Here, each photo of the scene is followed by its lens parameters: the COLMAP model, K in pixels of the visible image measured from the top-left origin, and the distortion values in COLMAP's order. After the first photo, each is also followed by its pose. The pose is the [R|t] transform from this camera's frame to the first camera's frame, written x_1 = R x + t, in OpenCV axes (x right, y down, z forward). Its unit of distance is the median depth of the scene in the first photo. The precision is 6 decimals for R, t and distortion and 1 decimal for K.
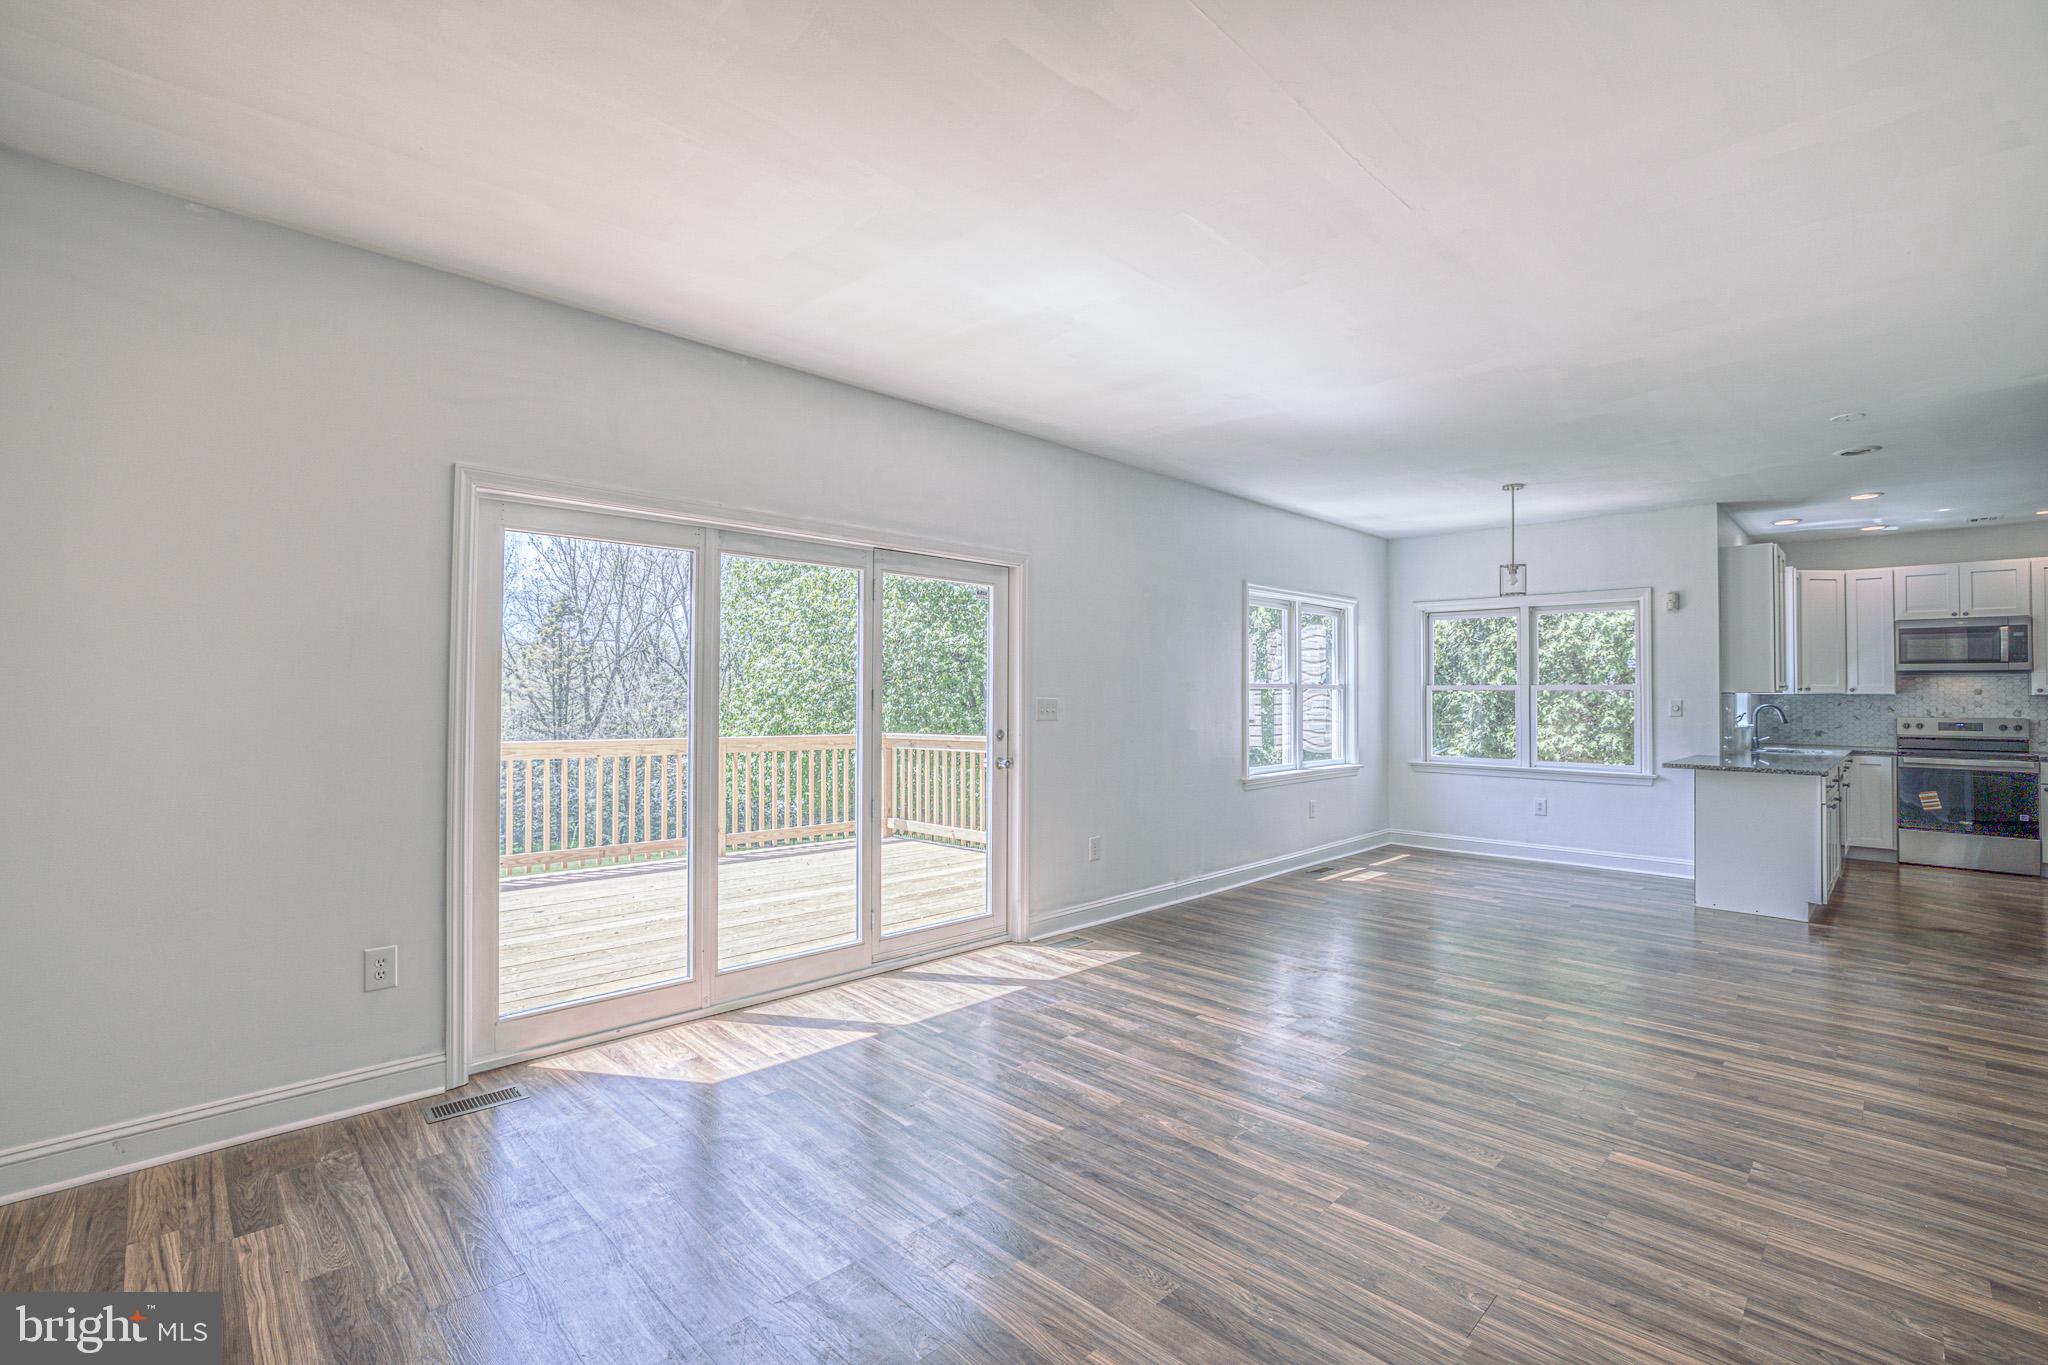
lens RADIAL K [[913.3, 0, 1013.6], [0, 913.3, 676.6], [0, 0, 1]] dist [-0.057249, 0.019809]
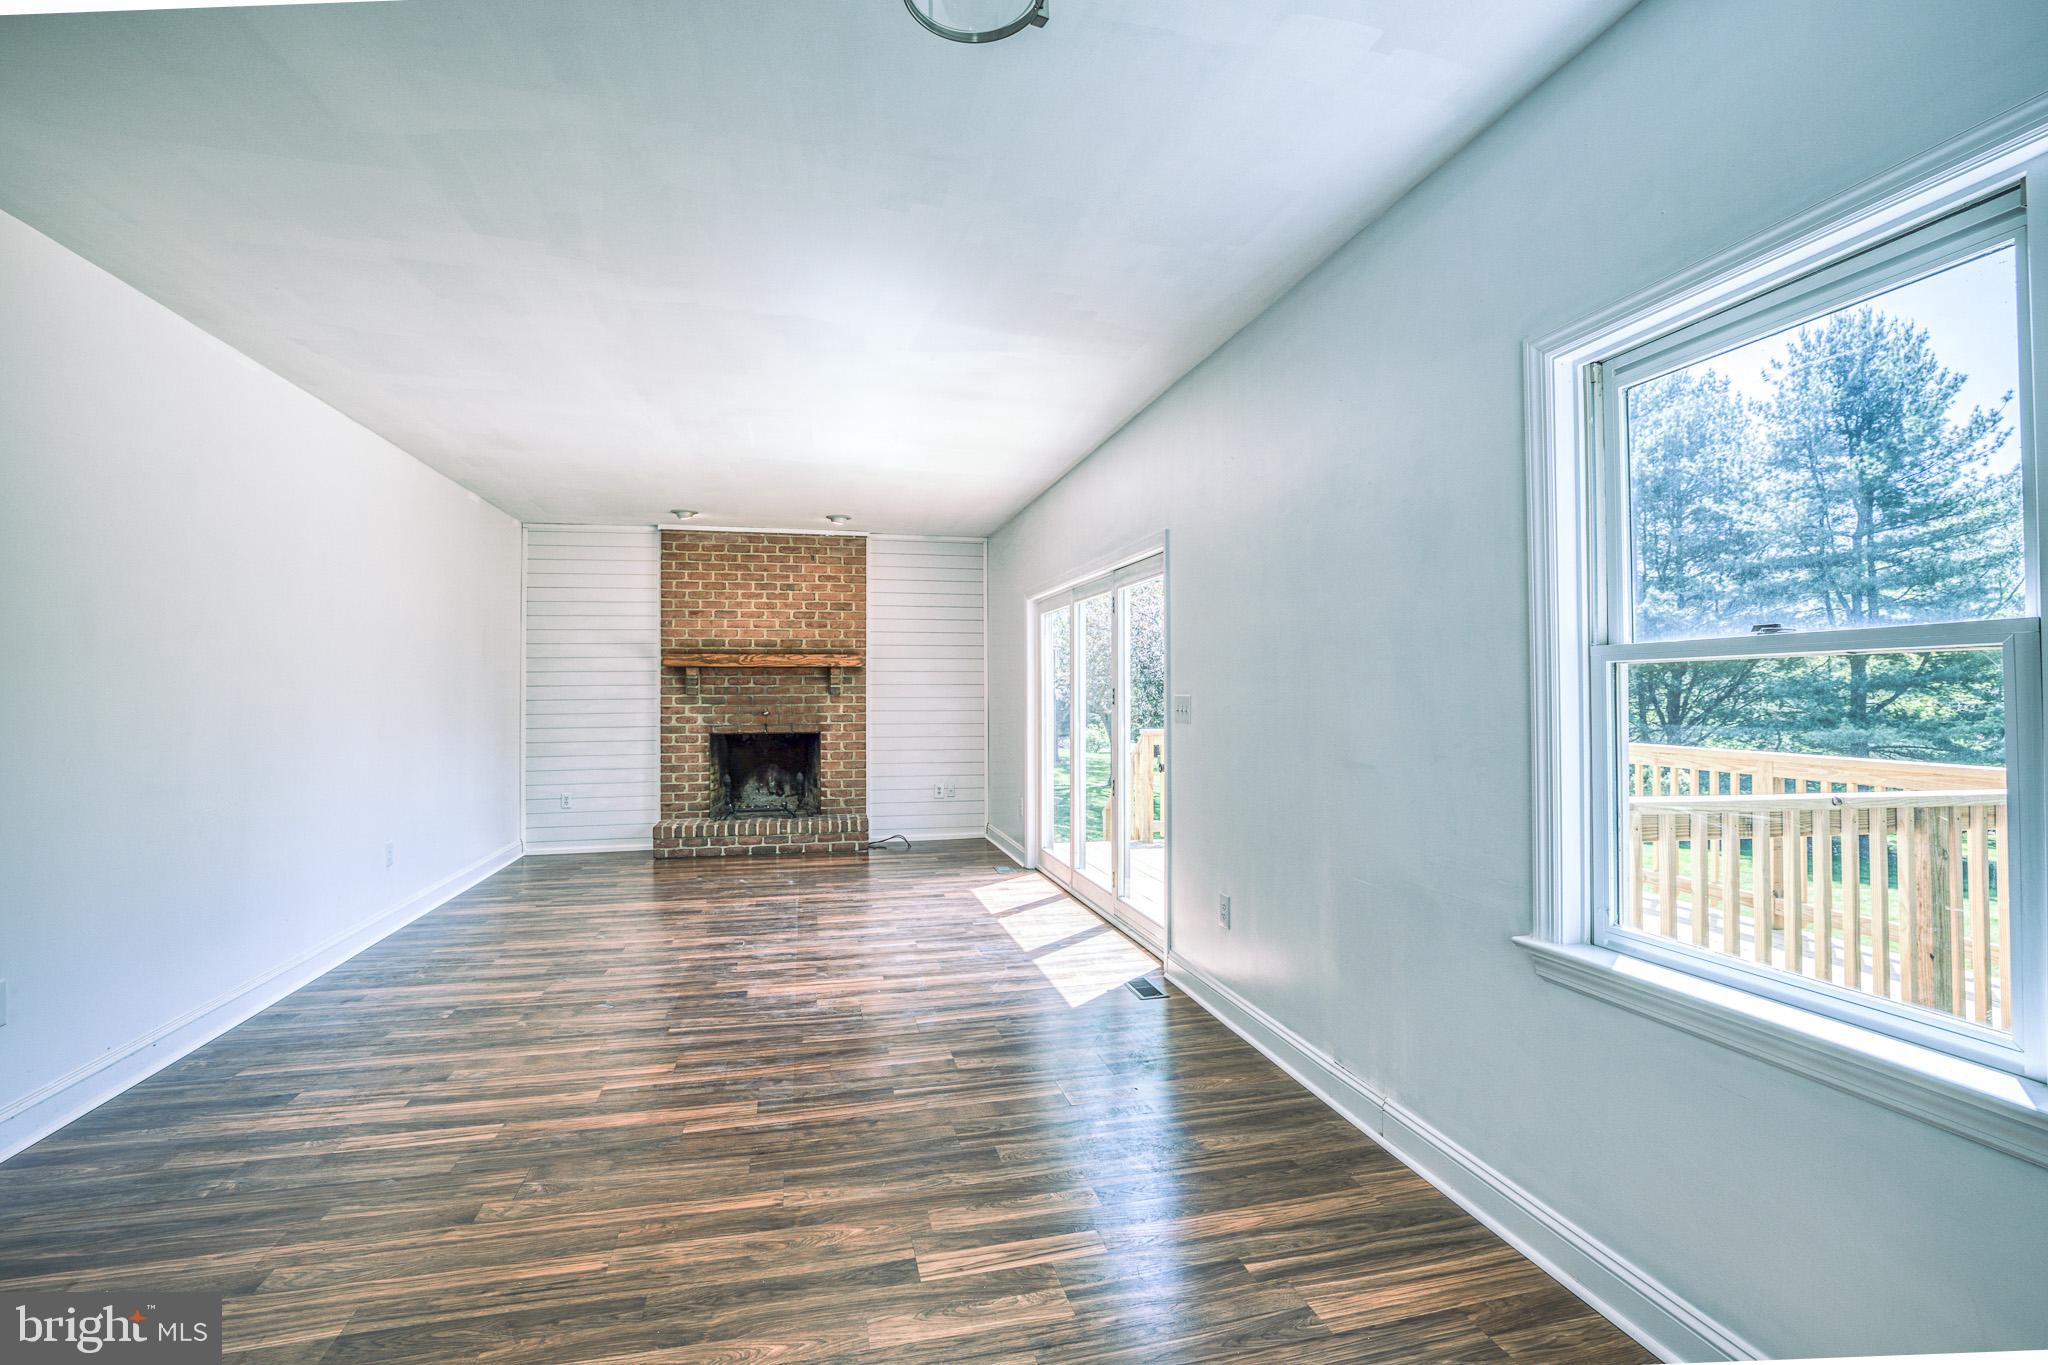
lens RADIAL K [[913.3, 0, 1013.6], [0, 913.3, 676.6], [0, 0, 1]] dist [-0.057249, 0.019809]
pose [[-0.518592, -0.019883, -0.854790, 0.746495], [0.018328, 0.999241, -0.034362, 0.027749], [0.854825, -0.033487, -0.517834, 1.185089]]
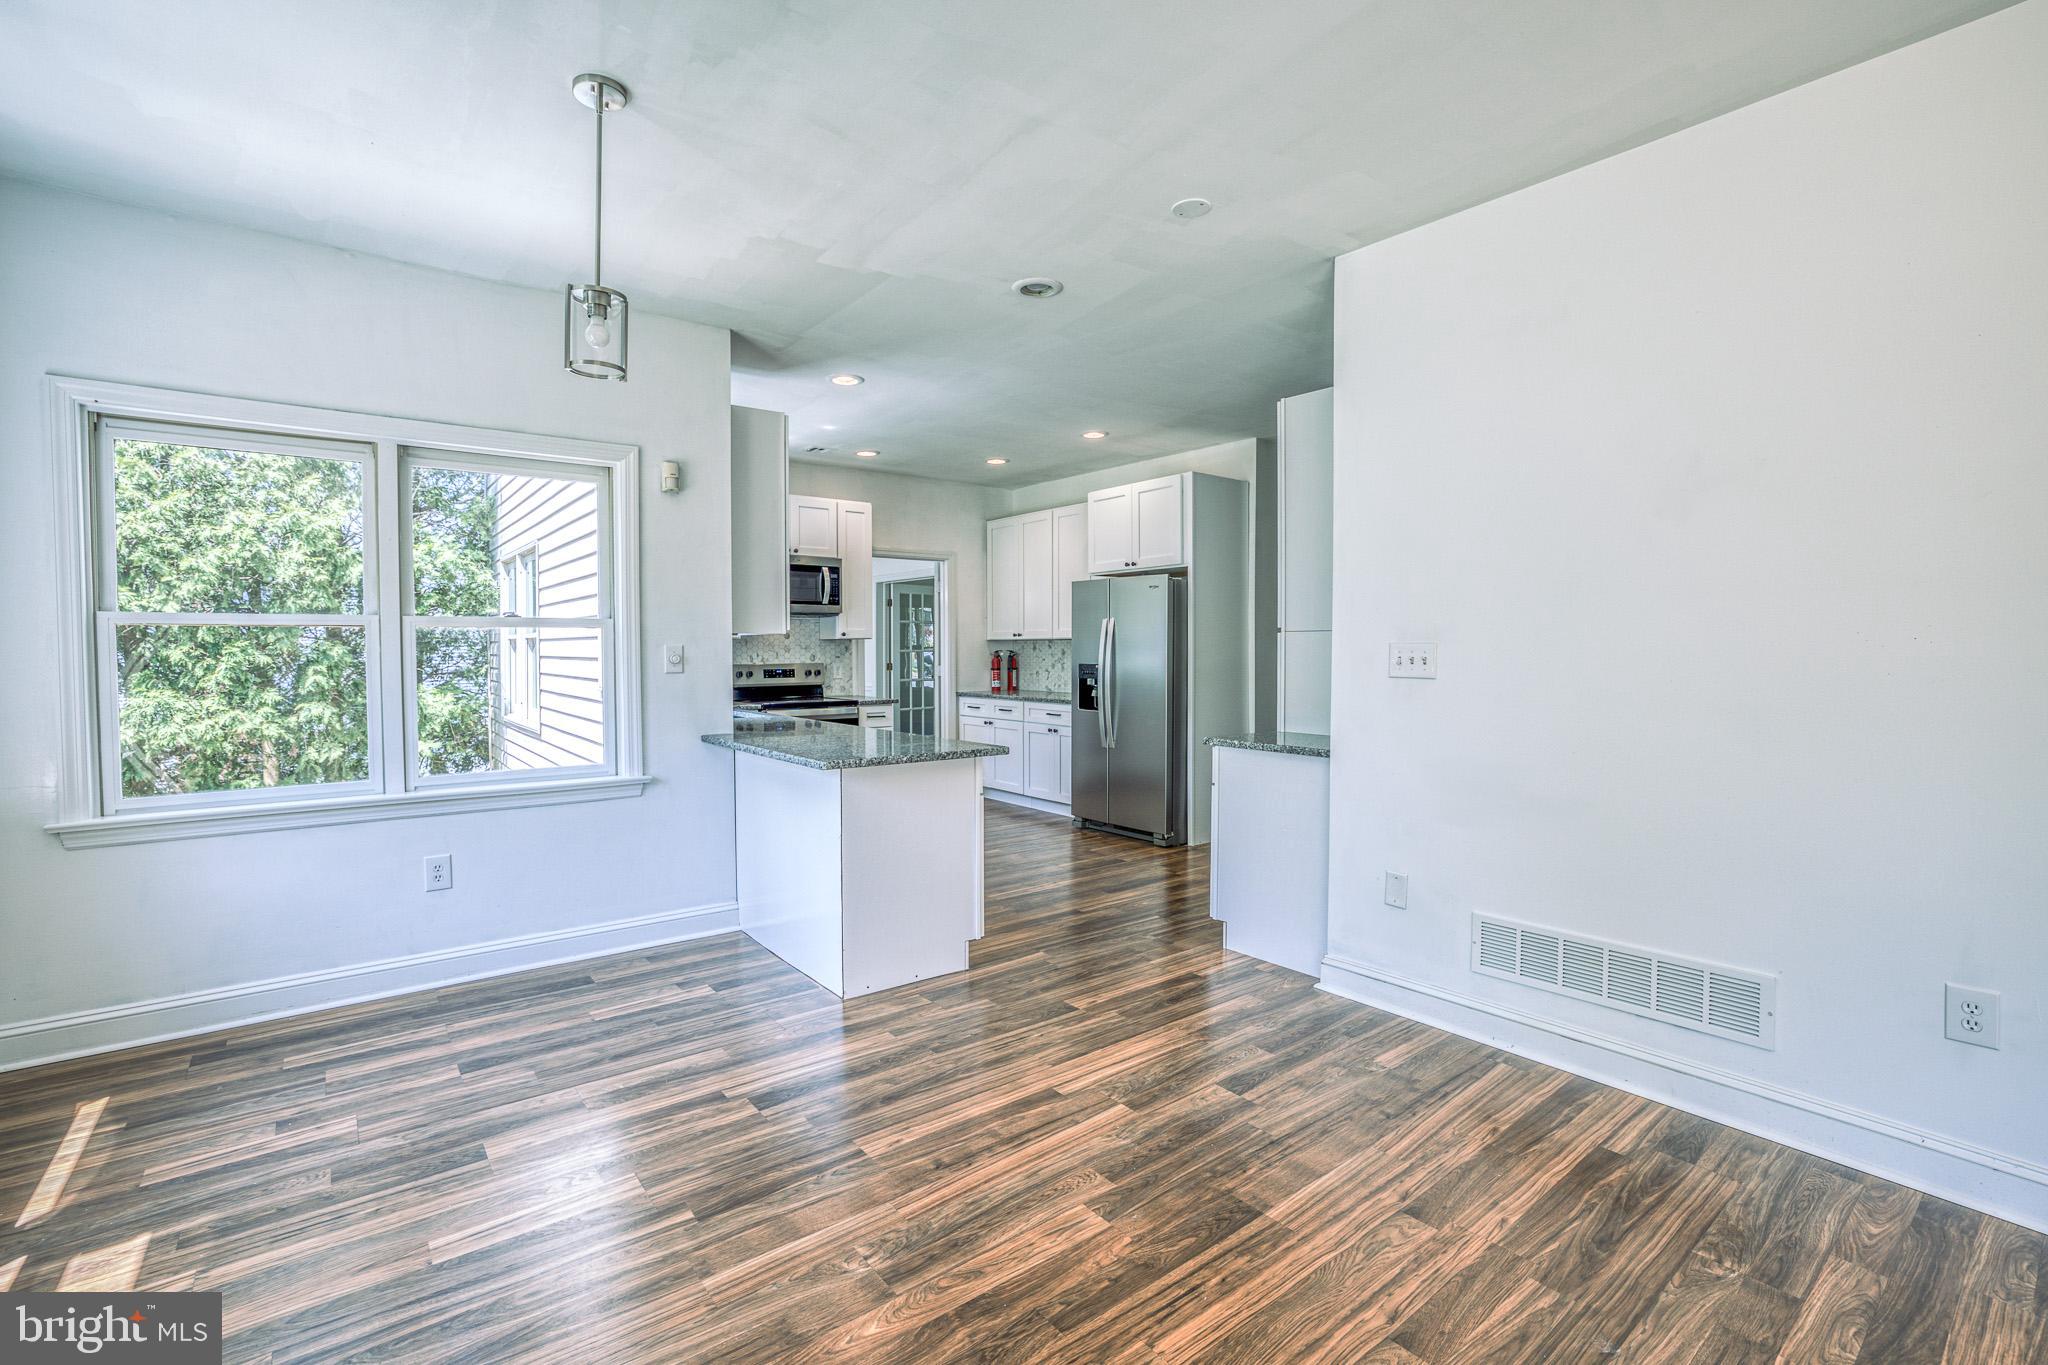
lens RADIAL K [[913.3, 0, 1013.6], [0, 913.3, 676.6], [0, 0, 1]] dist [-0.057249, 0.019809]
pose [[0.120254, -0.038995, 0.991977, 0.209690], [-0.017627, 0.998987, 0.041407, 0.021573], [-0.992587, -0.022465, 0.119445, 0.848614]]
